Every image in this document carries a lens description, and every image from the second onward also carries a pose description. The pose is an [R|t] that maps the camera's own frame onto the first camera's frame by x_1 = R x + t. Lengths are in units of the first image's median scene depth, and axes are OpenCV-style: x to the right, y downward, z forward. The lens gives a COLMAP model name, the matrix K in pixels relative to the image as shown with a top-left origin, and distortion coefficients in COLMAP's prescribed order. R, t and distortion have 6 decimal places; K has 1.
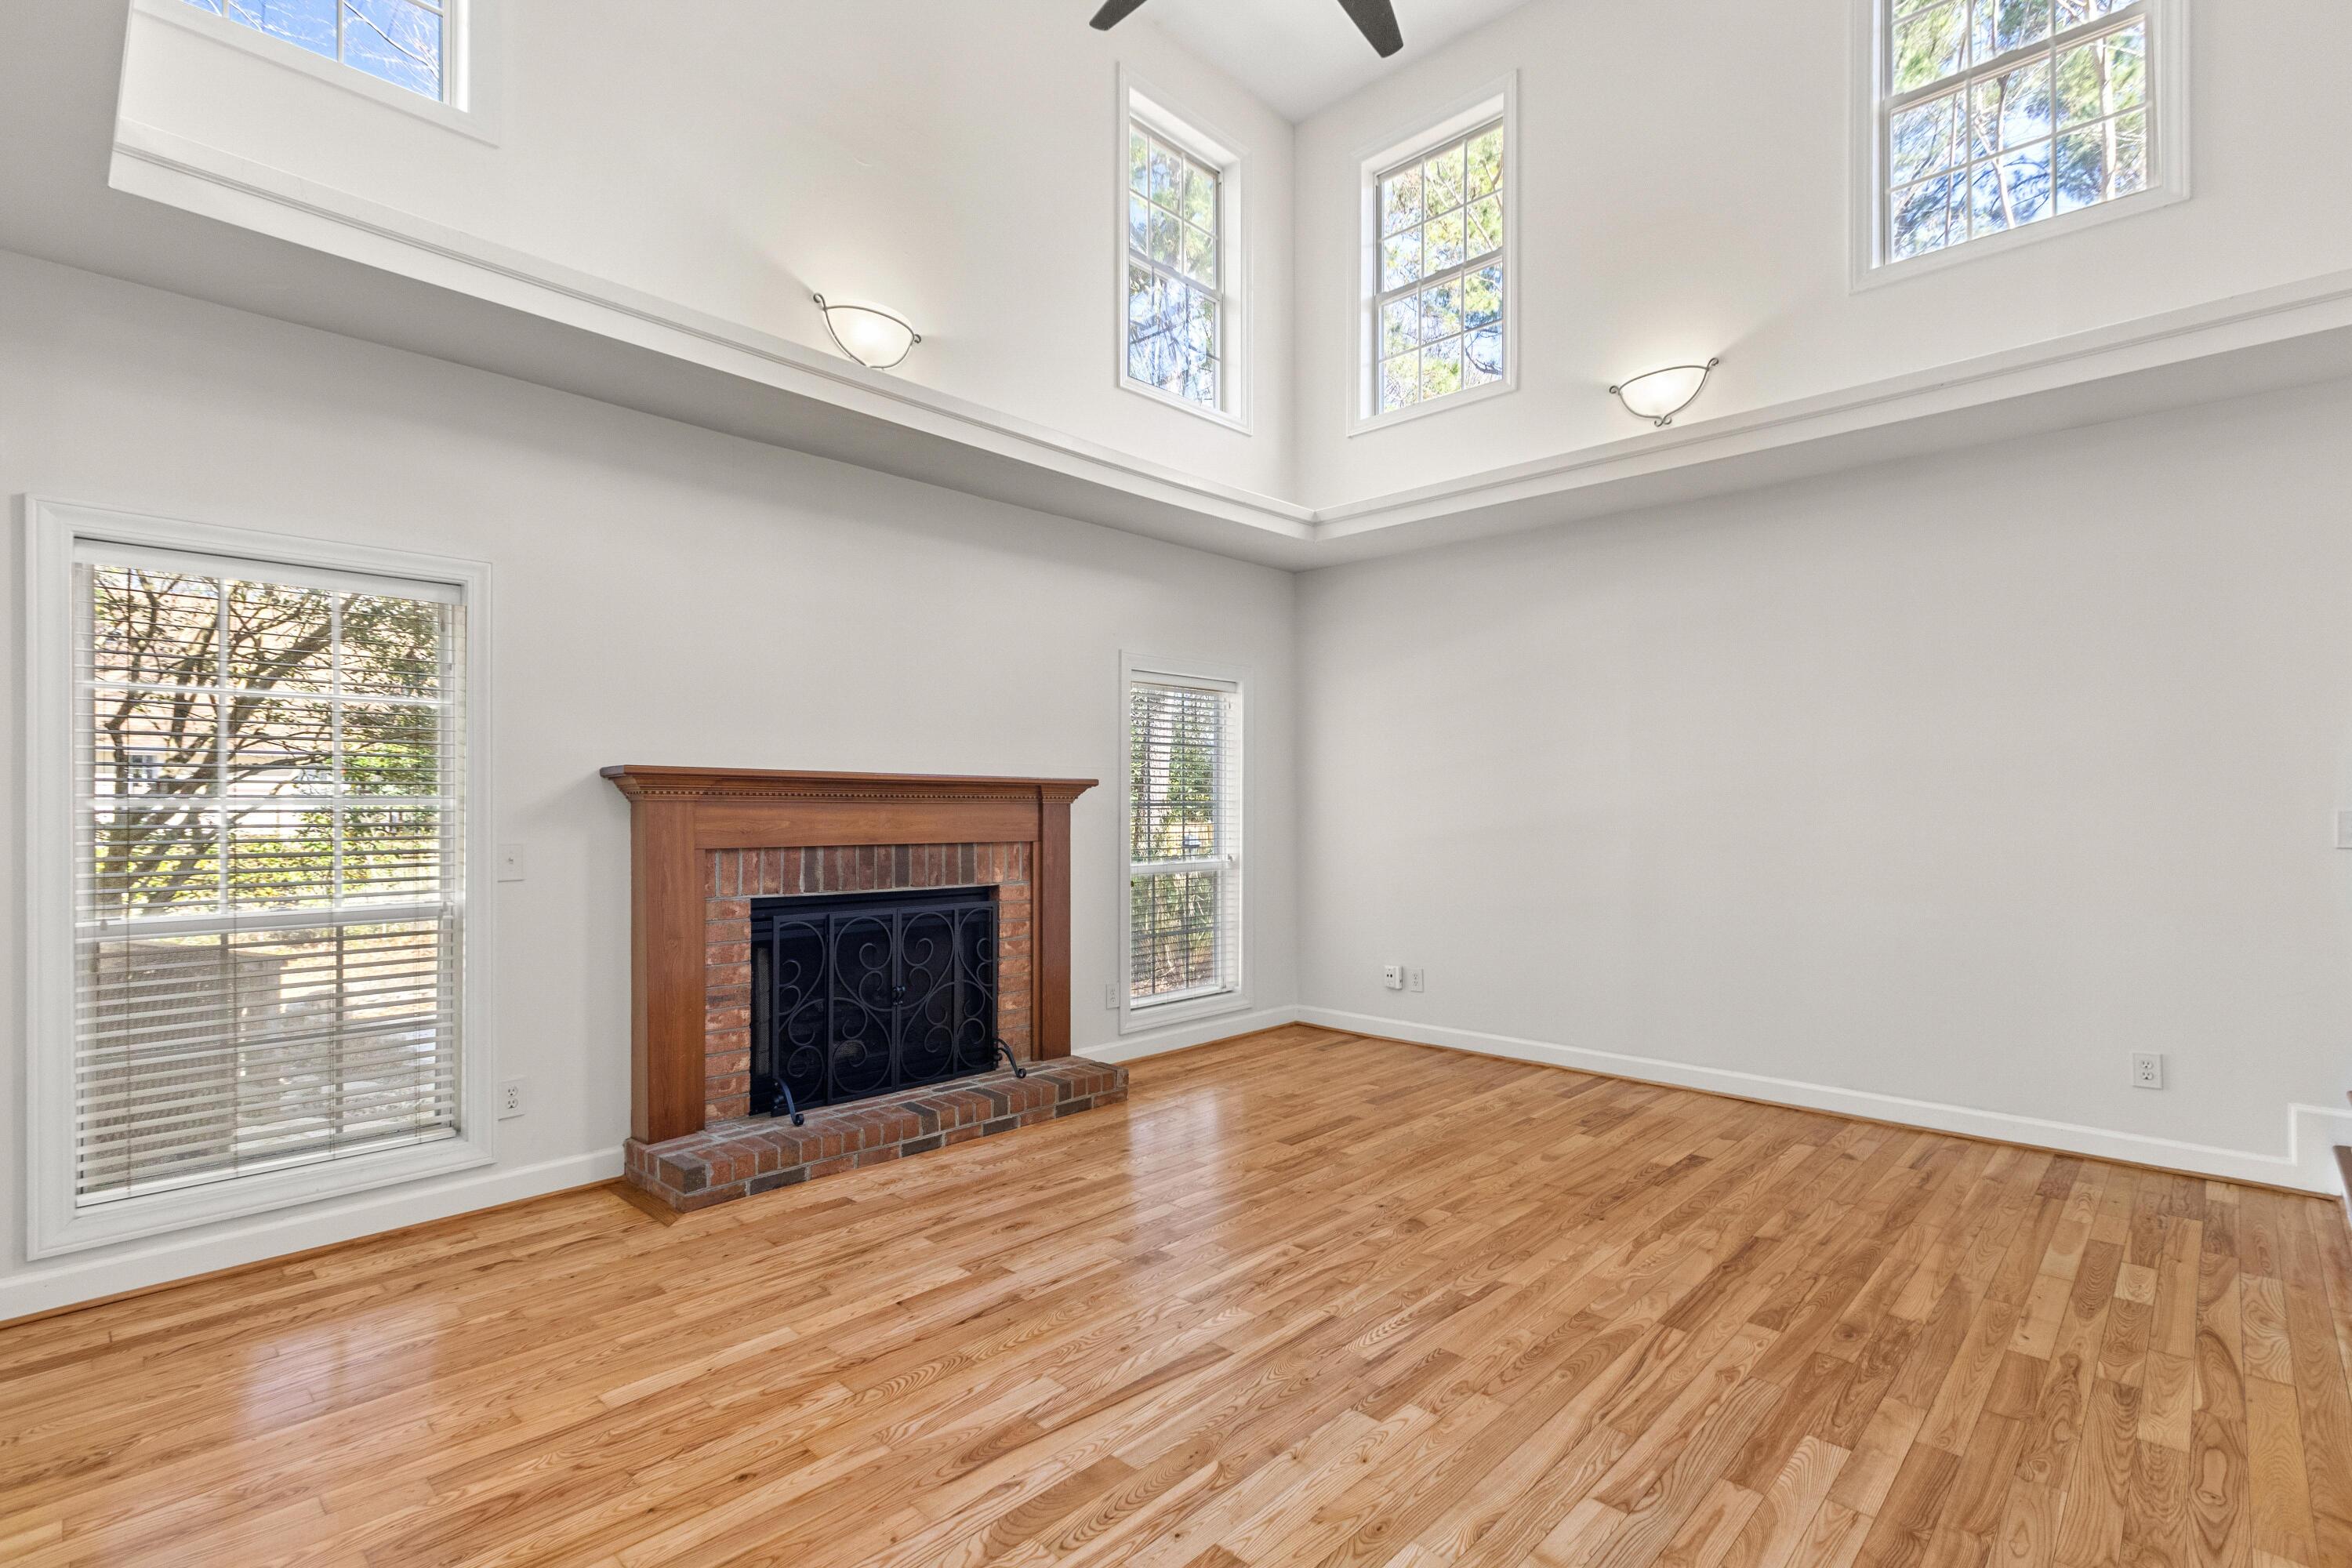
lens RADIAL K [[1094.8, 0, 1168.7], [0, 1094.8, 796.5], [0, 0, 1]] dist [0.001886, -0.000129]
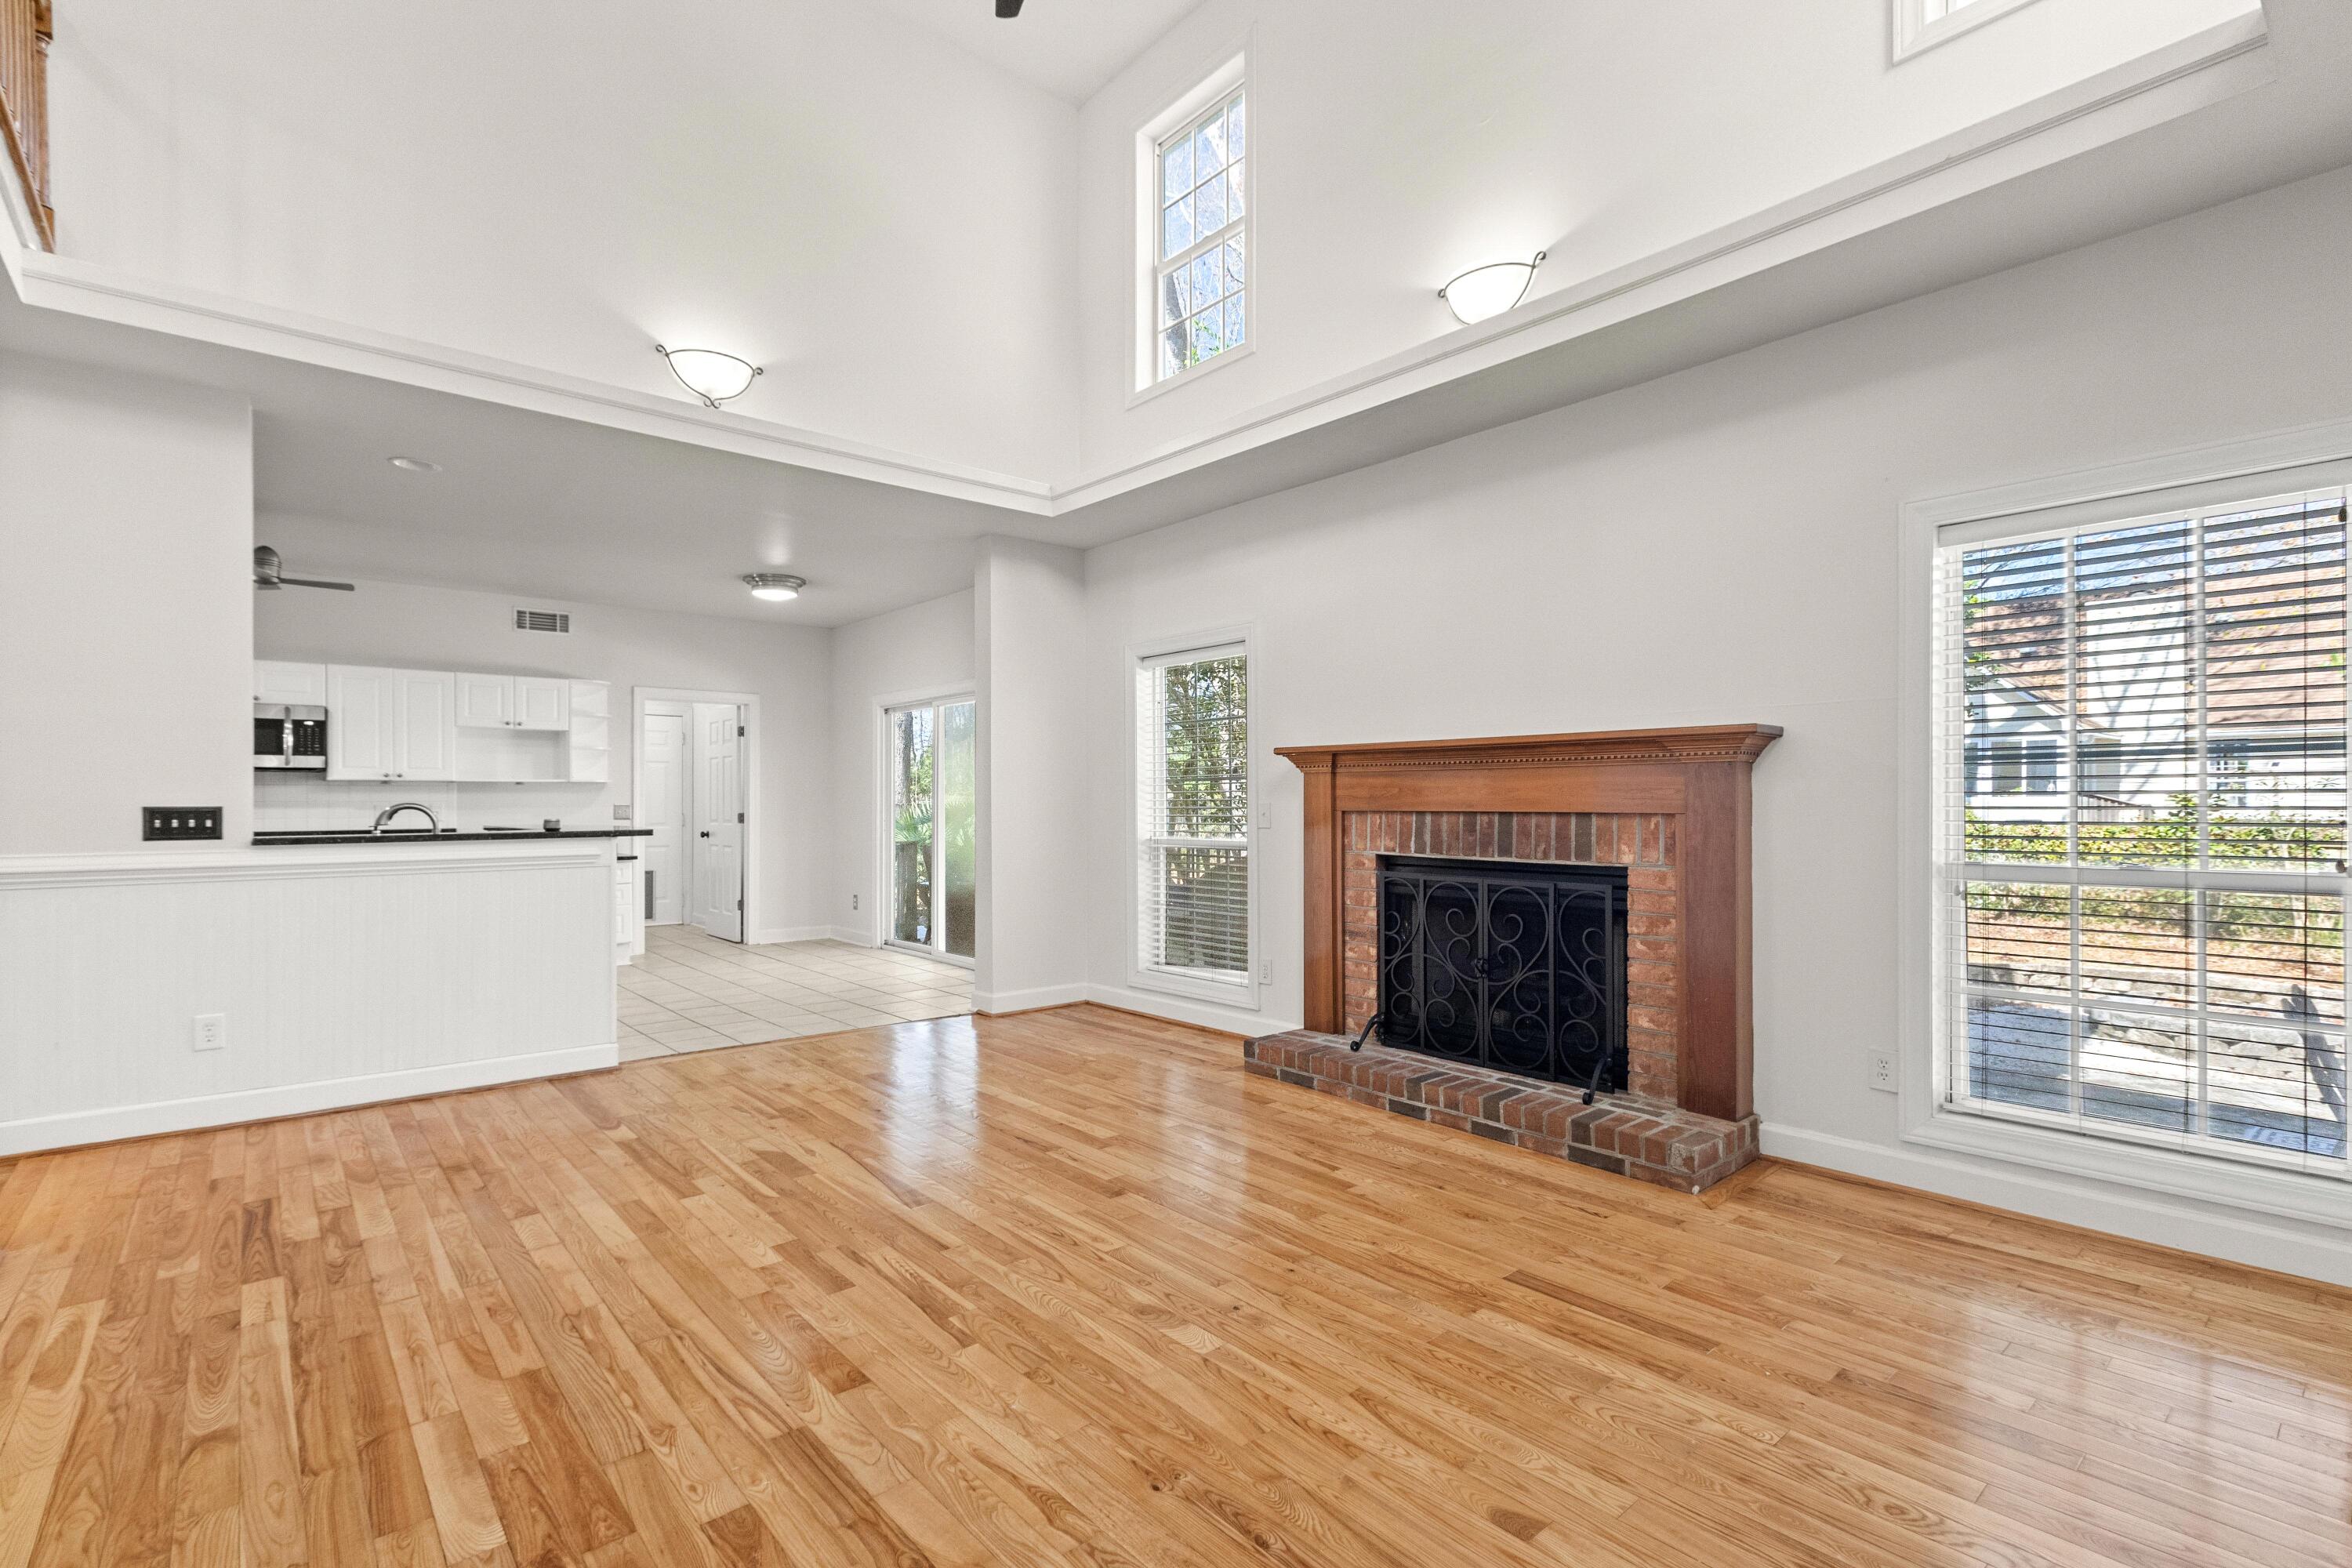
lens RADIAL K [[1076.8, 0, 1186.1], [0, 1076.8, 800.2], [0, 0, 1]] dist [-0.000754, -0.000033]
pose [[-0.085142, -0.001318, -0.996368, 0.805638], [0.014234, 0.999895, -0.002539, 0.036409], [0.996267, -0.014398, -0.085114, 0.920097]]
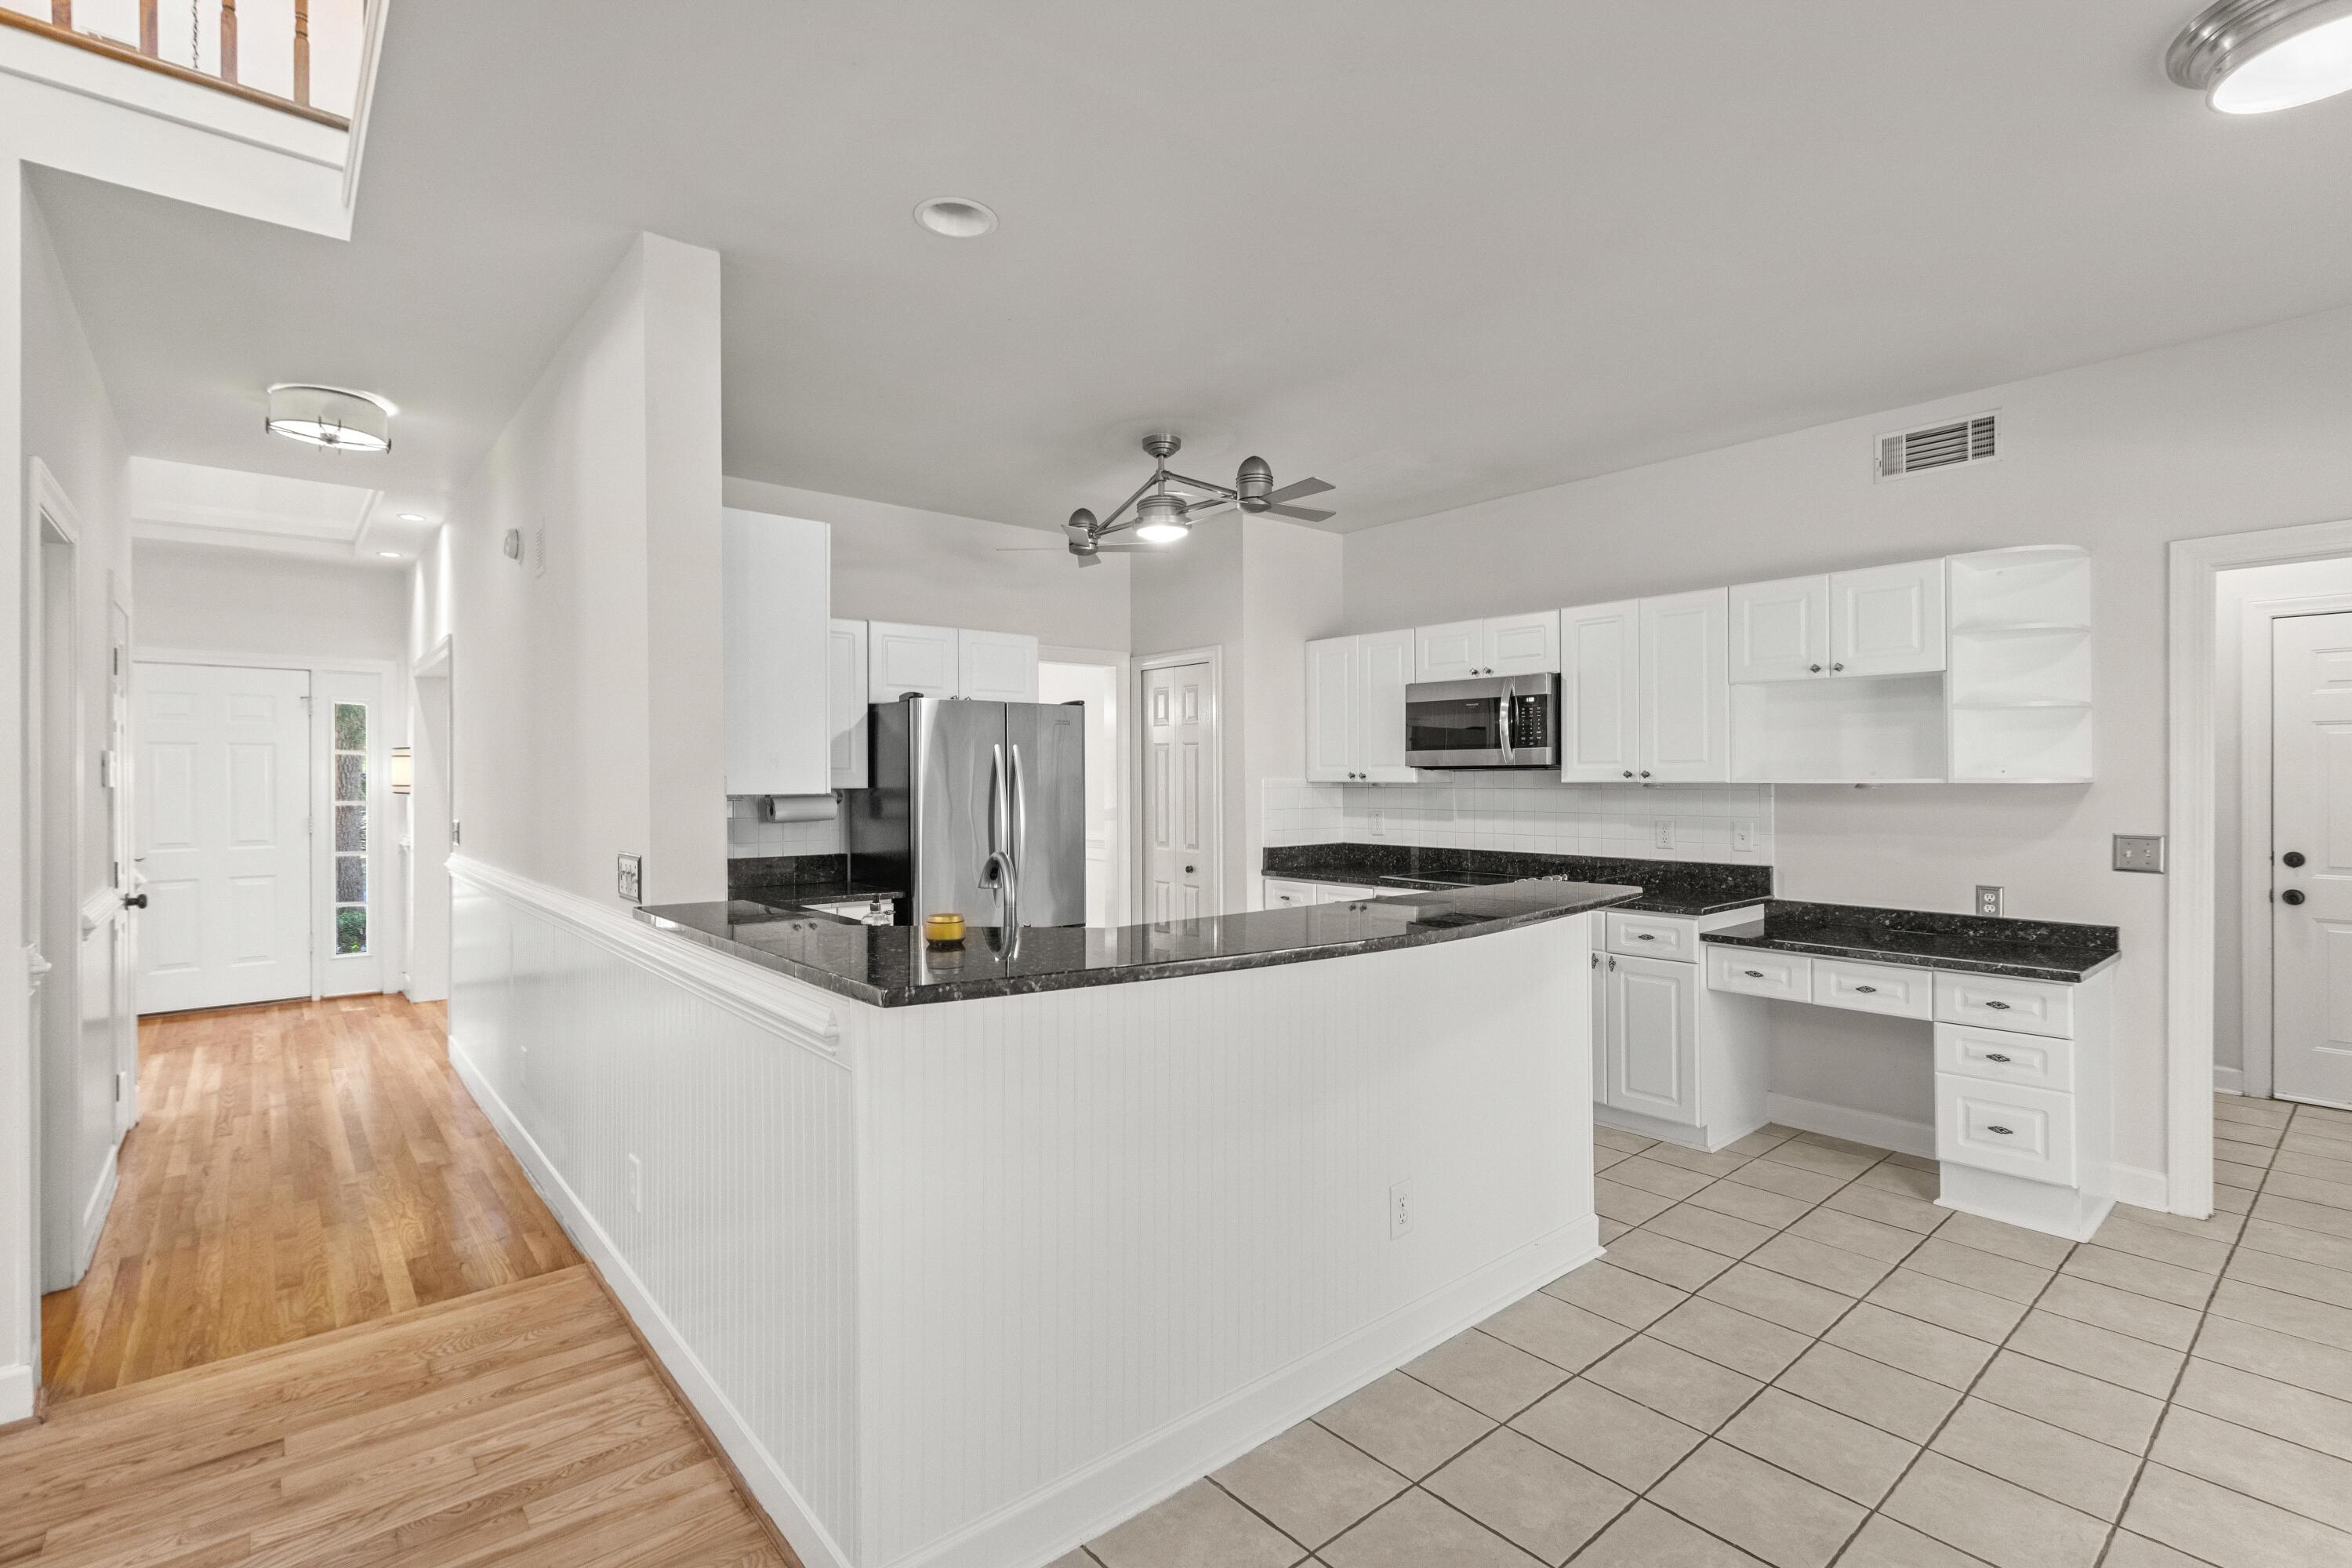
lens RADIAL K [[1078.2, 0, 1163.0], [0, 1078.2, 776.5], [0, 0, 1]] dist [-0.000444, -0.000505]
pose [[-0.994592, 0.002709, 0.103825, -0.501245], [0.001534, 0.999934, -0.011396, -0.014375], [-0.103849, -0.011175, -0.994530, 0.587482]]
